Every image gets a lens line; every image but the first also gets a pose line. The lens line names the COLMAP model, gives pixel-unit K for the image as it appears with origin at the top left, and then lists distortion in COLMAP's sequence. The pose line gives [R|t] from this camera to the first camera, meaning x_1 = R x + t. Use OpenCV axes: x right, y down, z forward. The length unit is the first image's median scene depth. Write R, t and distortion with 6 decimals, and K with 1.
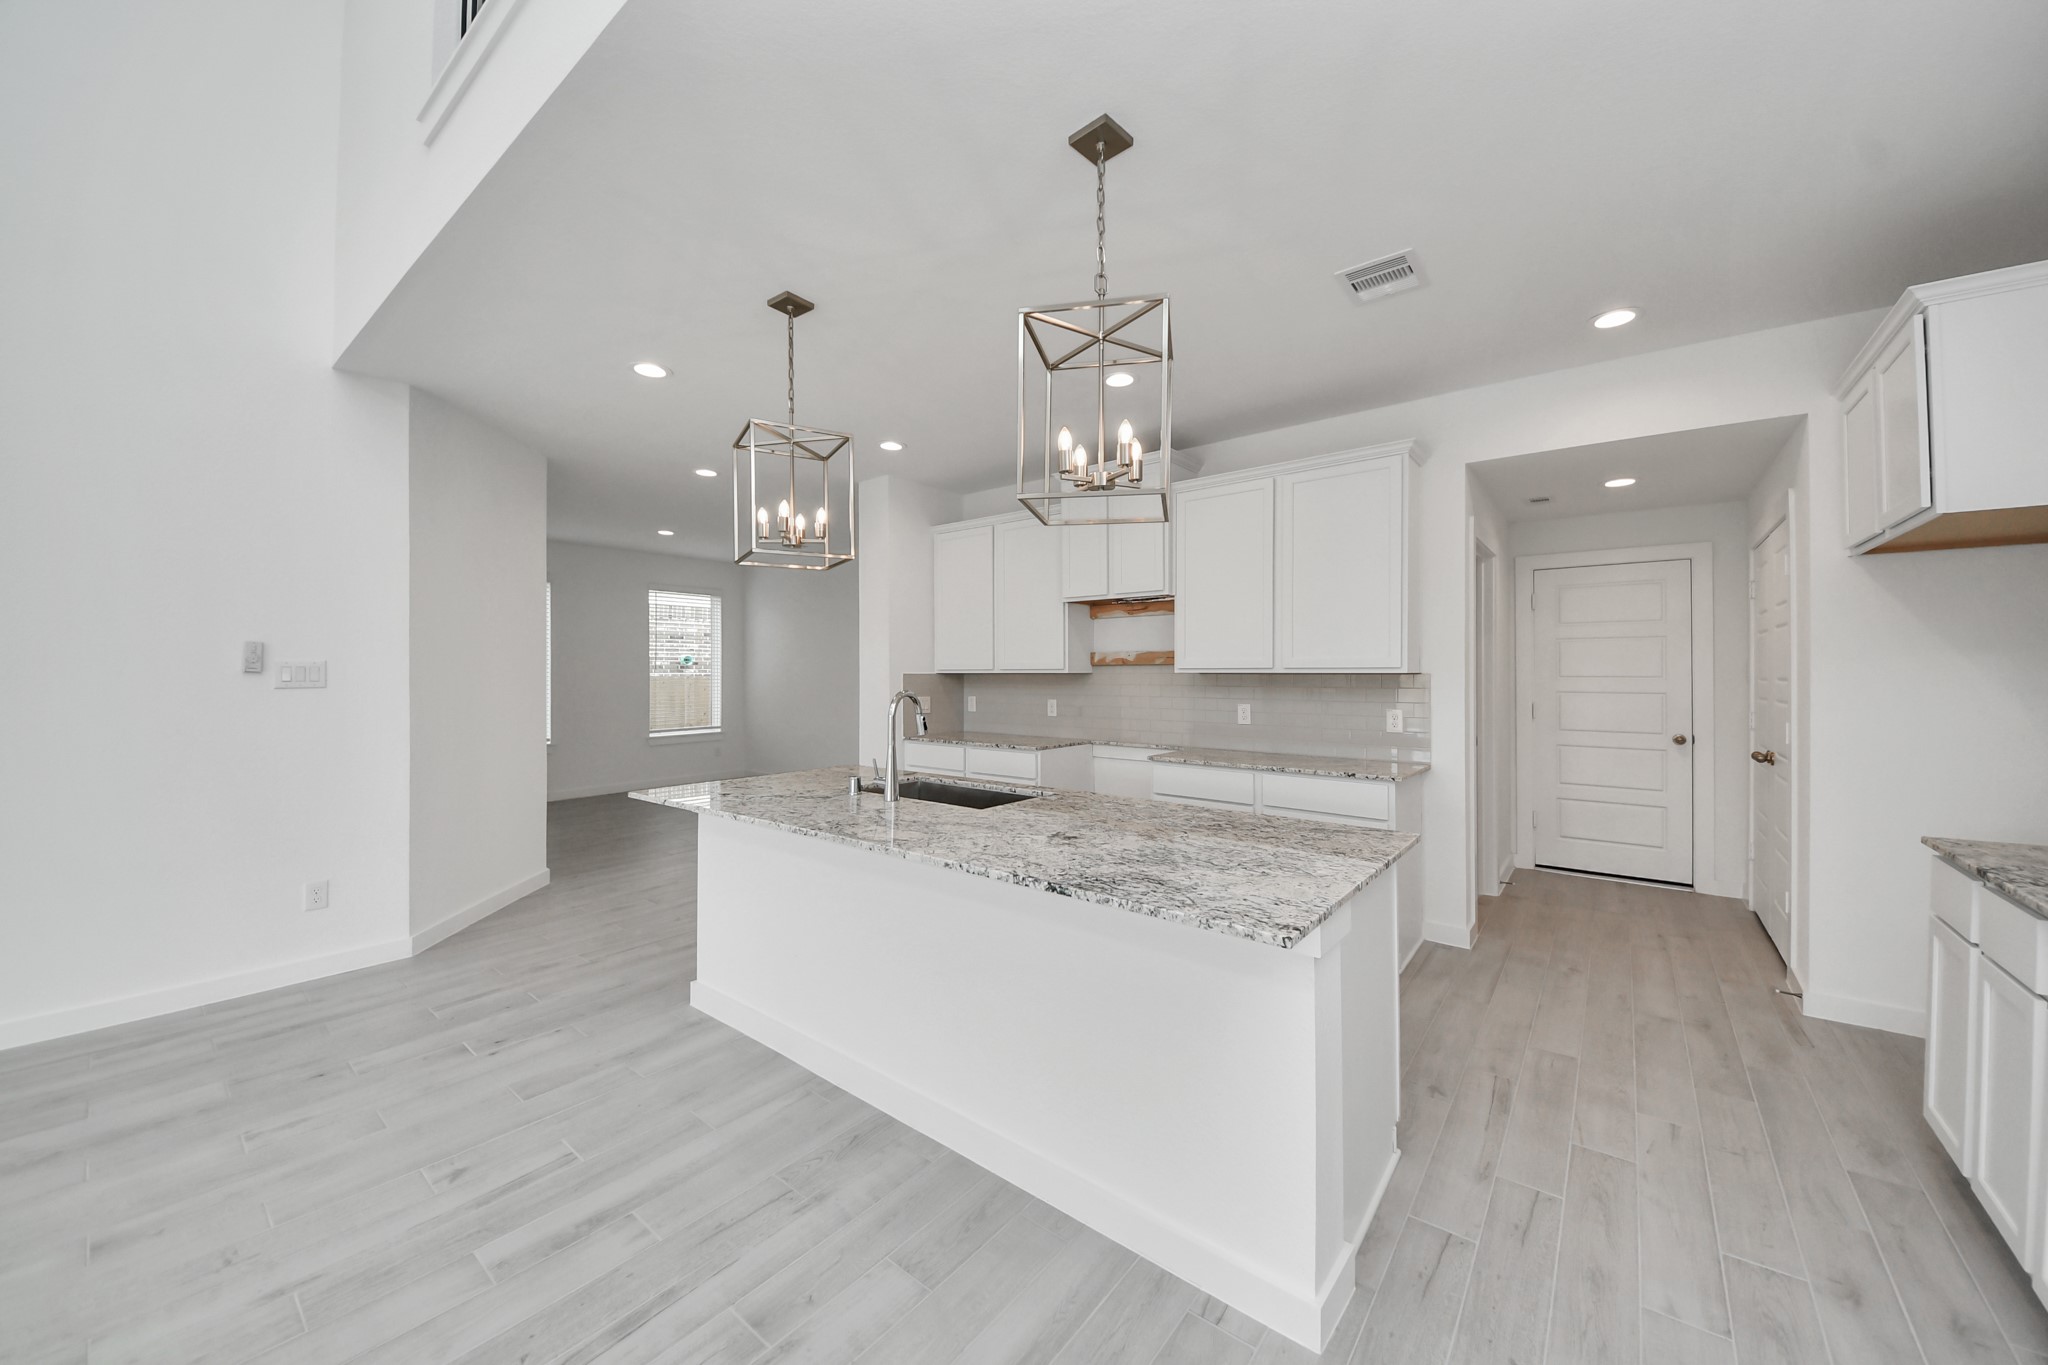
lens RADIAL K [[741.1, 0, 1022.2], [0, 741.1, 658.3], [0, 0, 1]] dist [0.028115, -0.017153]
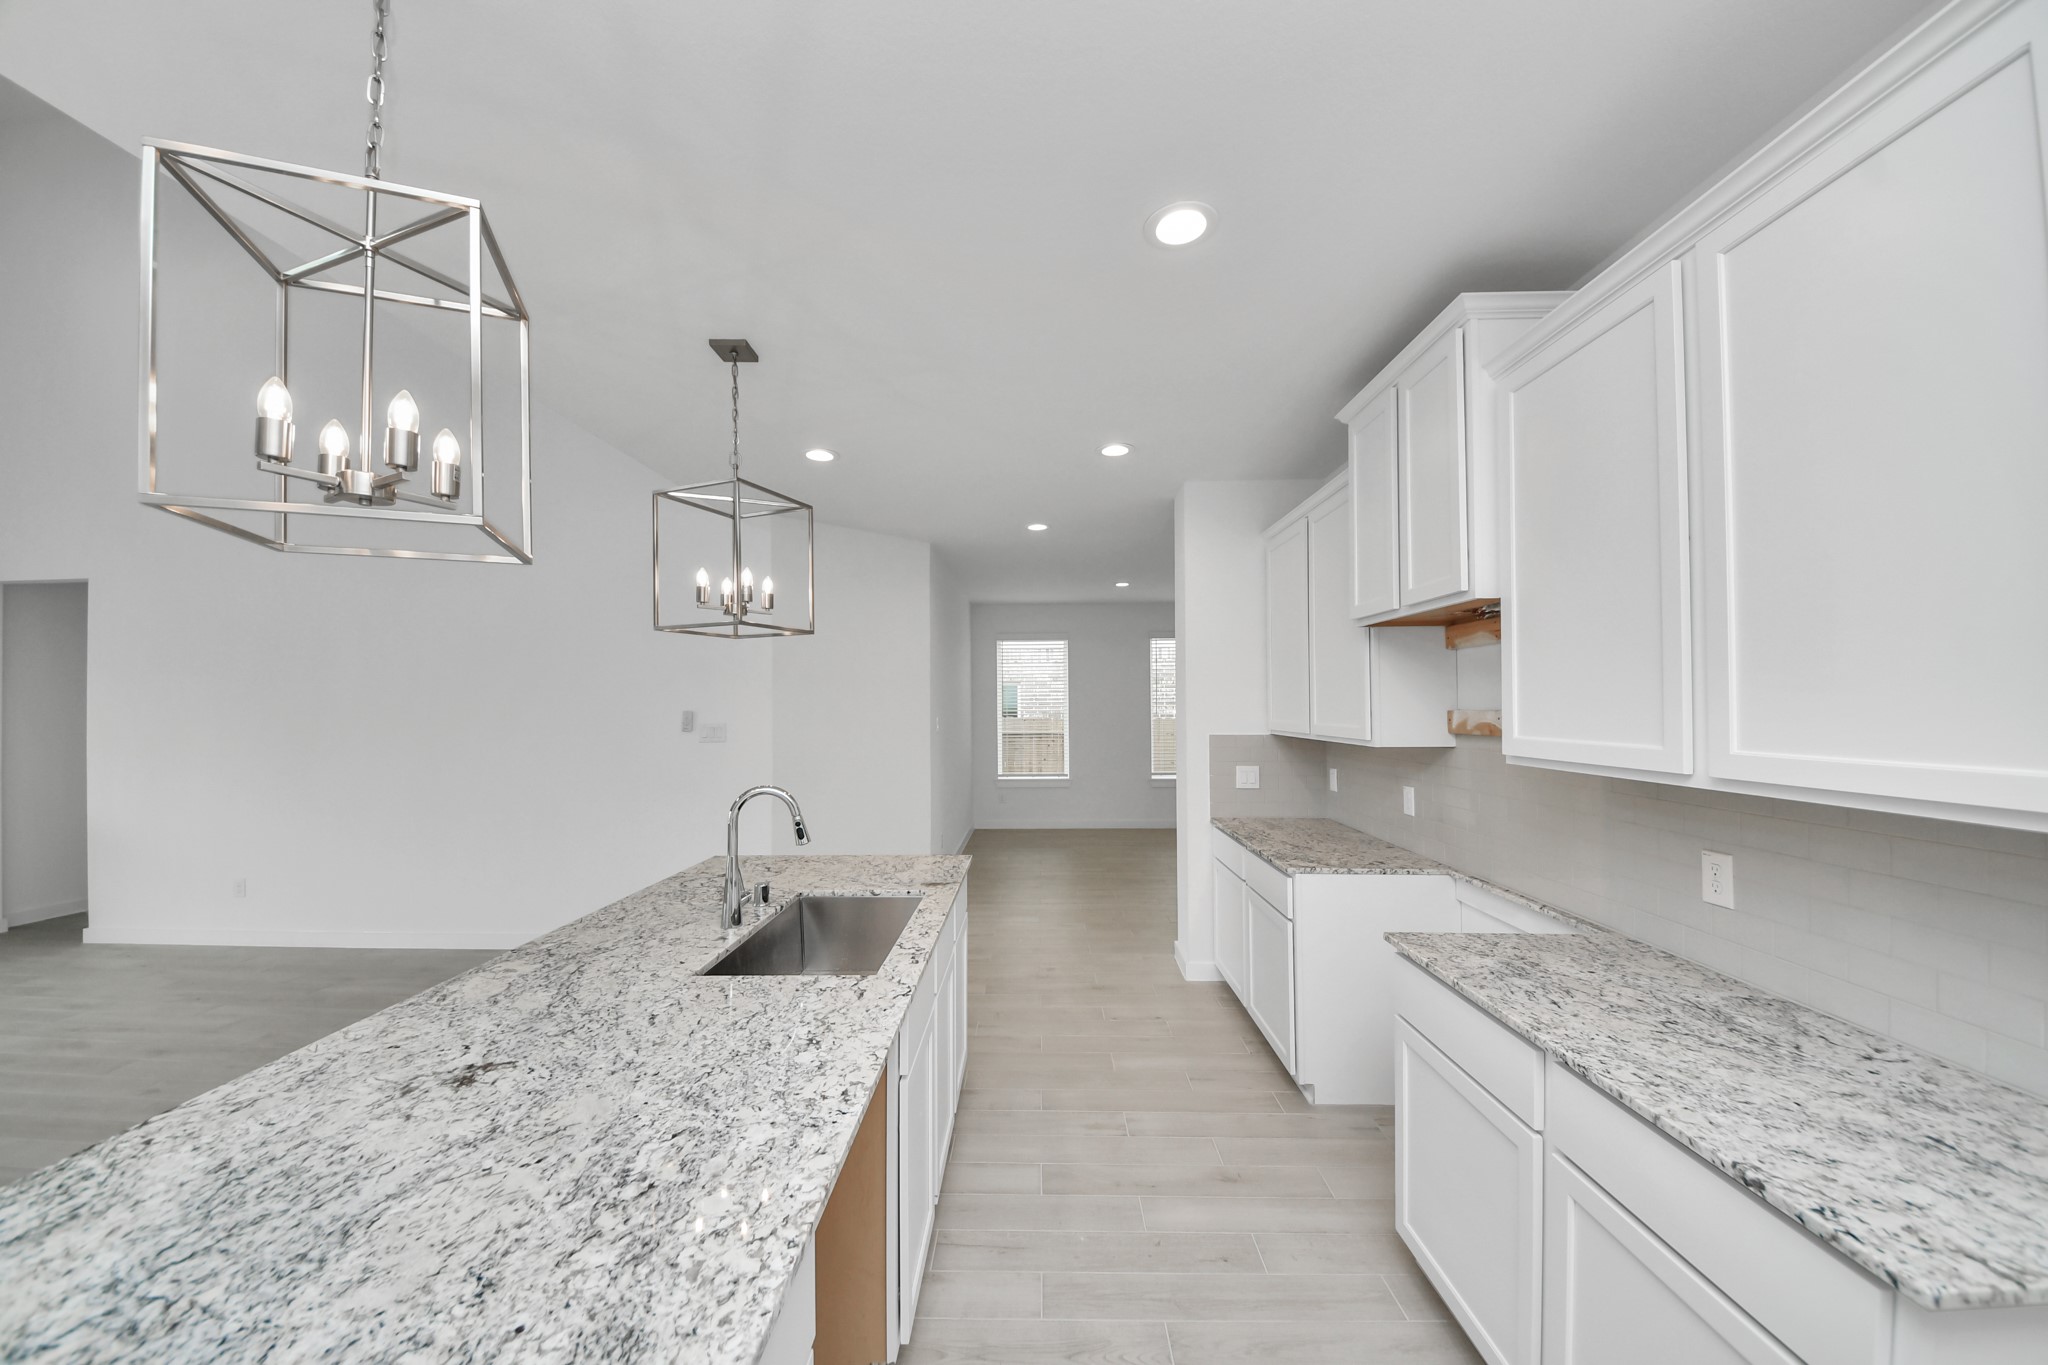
lens RADIAL K [[731.2, 0, 1035.1], [0, 731.2, 682.4], [0, 0, 1]] dist [0.000256, -0.008357]
pose [[0.618370, -0.022596, -0.785562, 0.444937], [0.019879, 0.999716, -0.013108, -0.036059], [0.785636, -0.007511, 0.618644, 0.539087]]
